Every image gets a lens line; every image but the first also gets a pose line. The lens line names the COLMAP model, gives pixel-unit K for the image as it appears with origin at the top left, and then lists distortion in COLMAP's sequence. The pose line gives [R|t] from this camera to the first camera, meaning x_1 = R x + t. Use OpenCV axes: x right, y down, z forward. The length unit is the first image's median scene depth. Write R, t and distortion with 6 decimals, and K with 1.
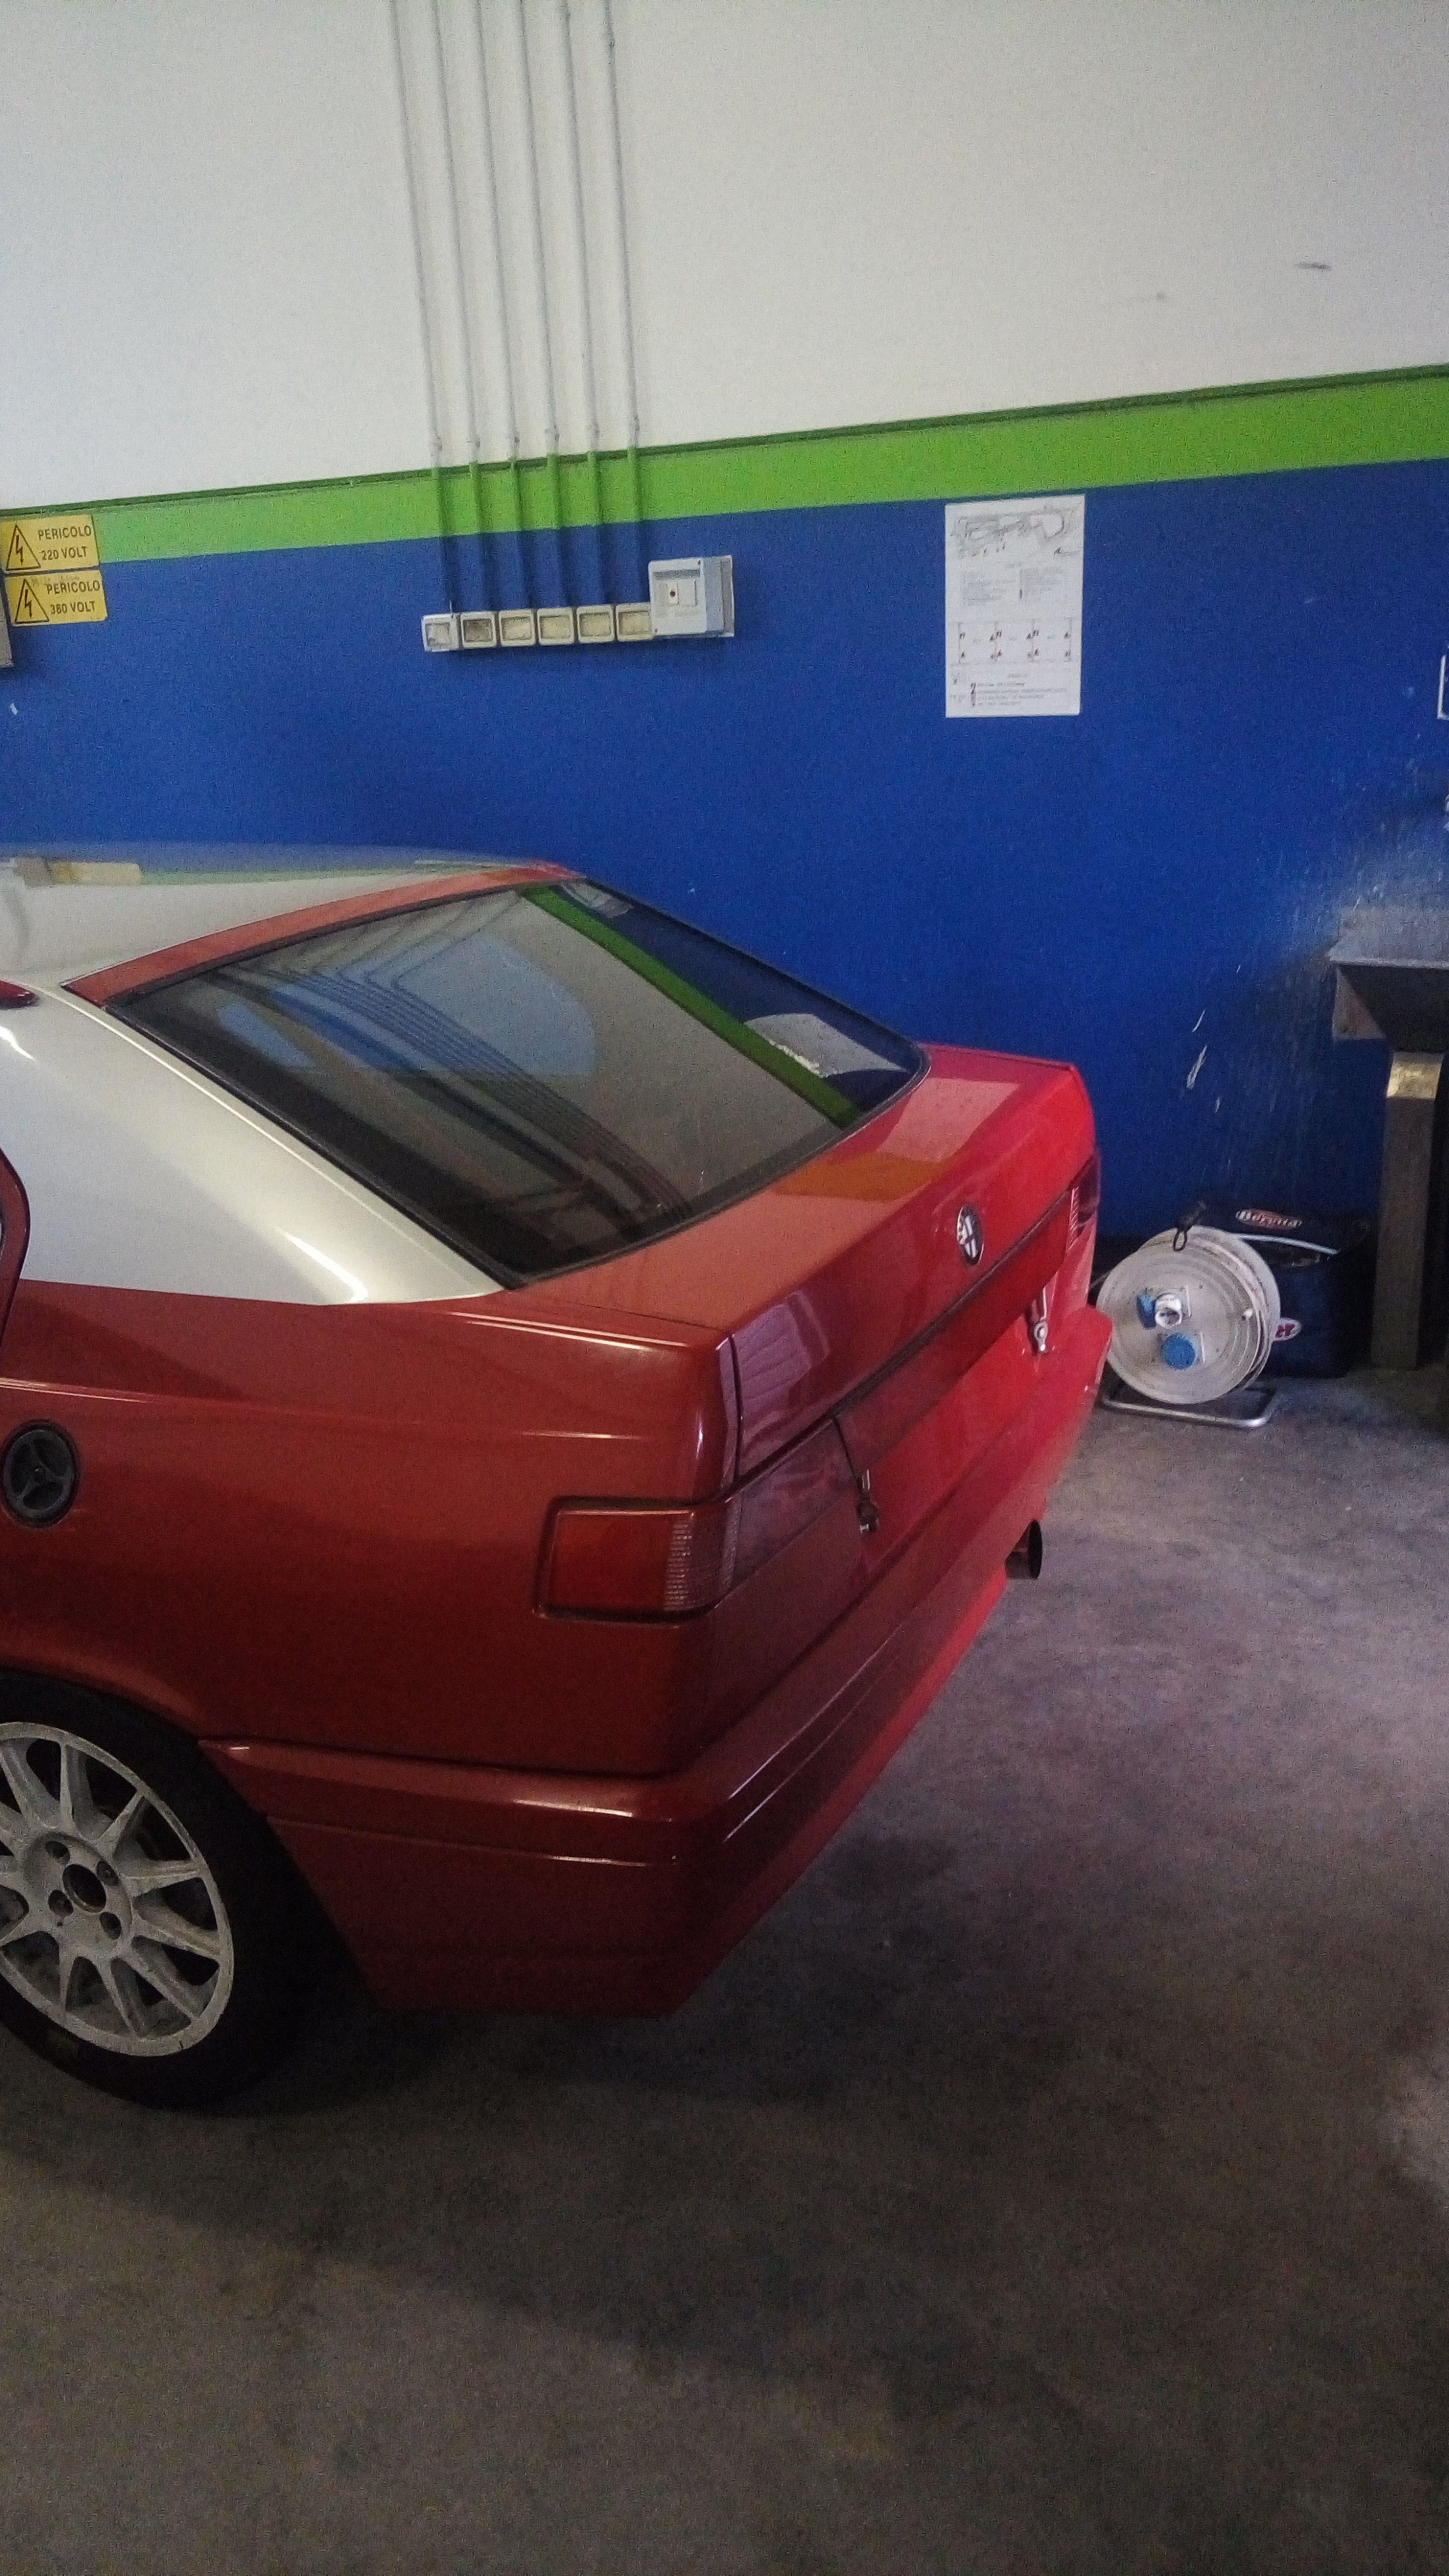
lens RADIAL K [[1851.2, 0, 724.5], [0, 1851.2, 1288.0], [0, 0, 1]] dist [0.006791, -0.000752]
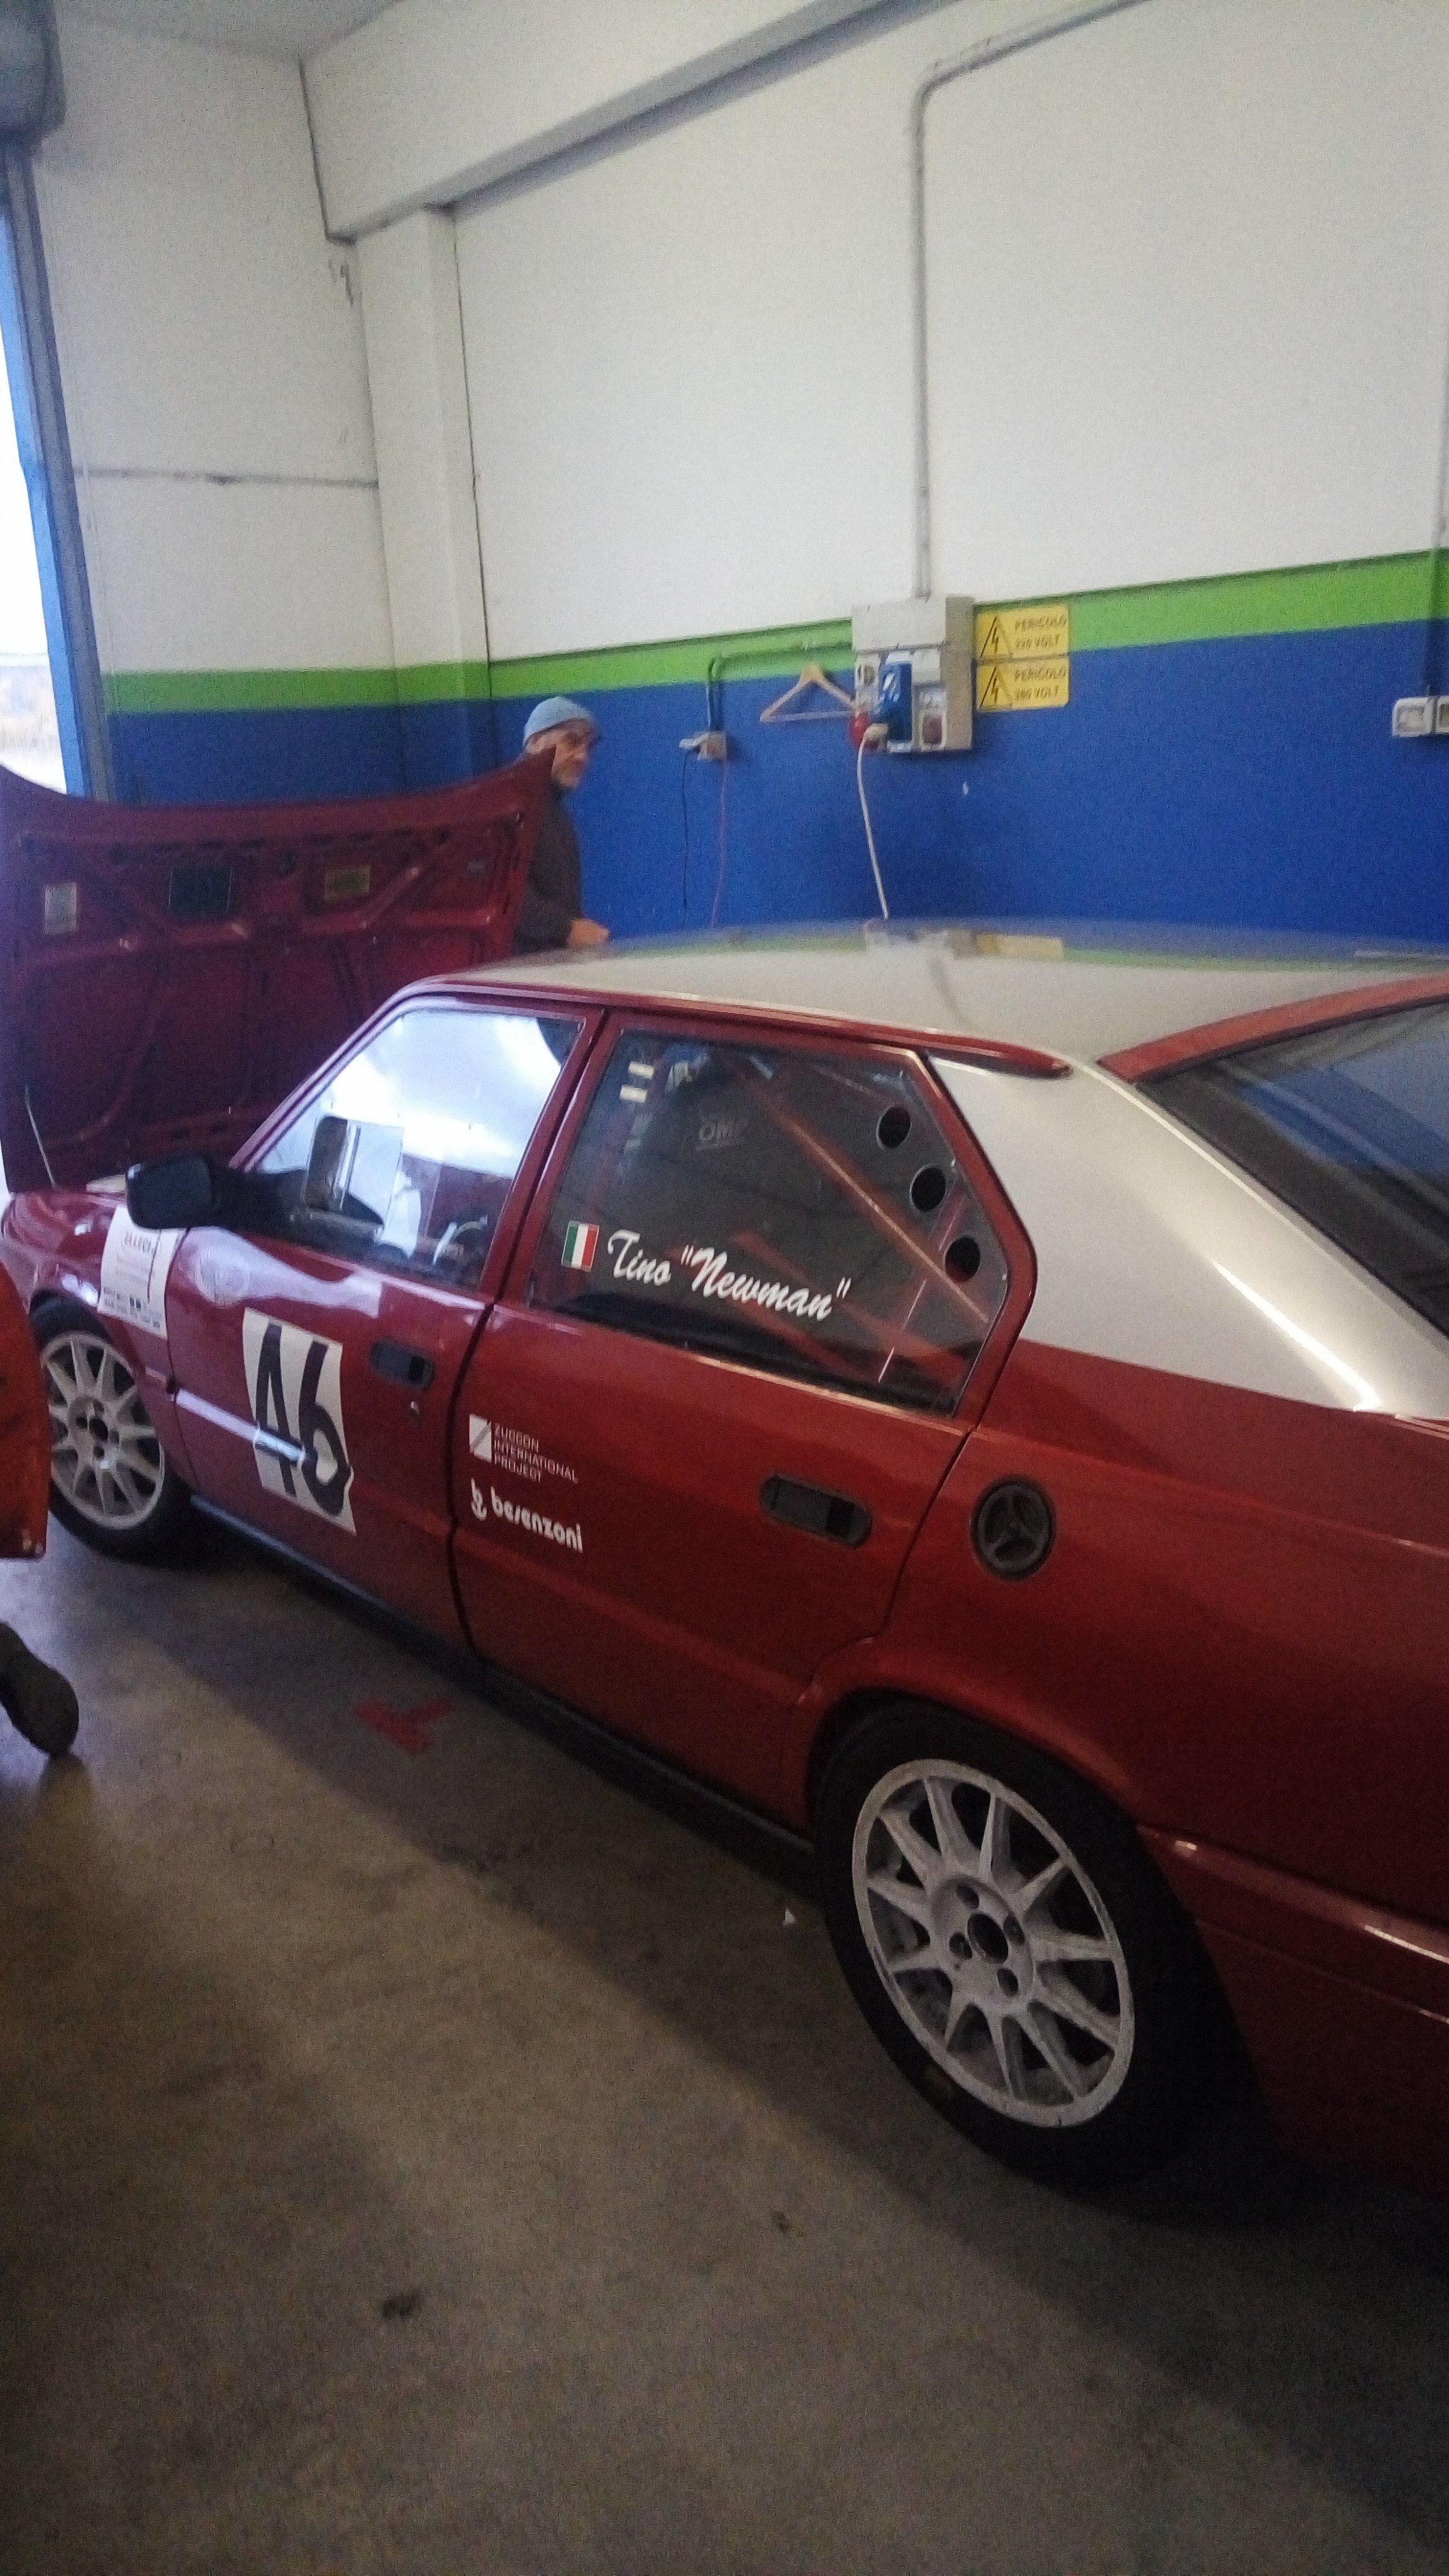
lens RADIAL K [[1851.2, 0, 724.5], [0, 1851.2, 1288.0], [0, 0, 1]] dist [0.006791, -0.000752]
pose [[0.912217, 0.121490, -0.391281, -0.122933], [-0.136923, 0.990513, -0.011669, 0.001993], [0.386151, 0.064220, 0.920197, -0.013516]]
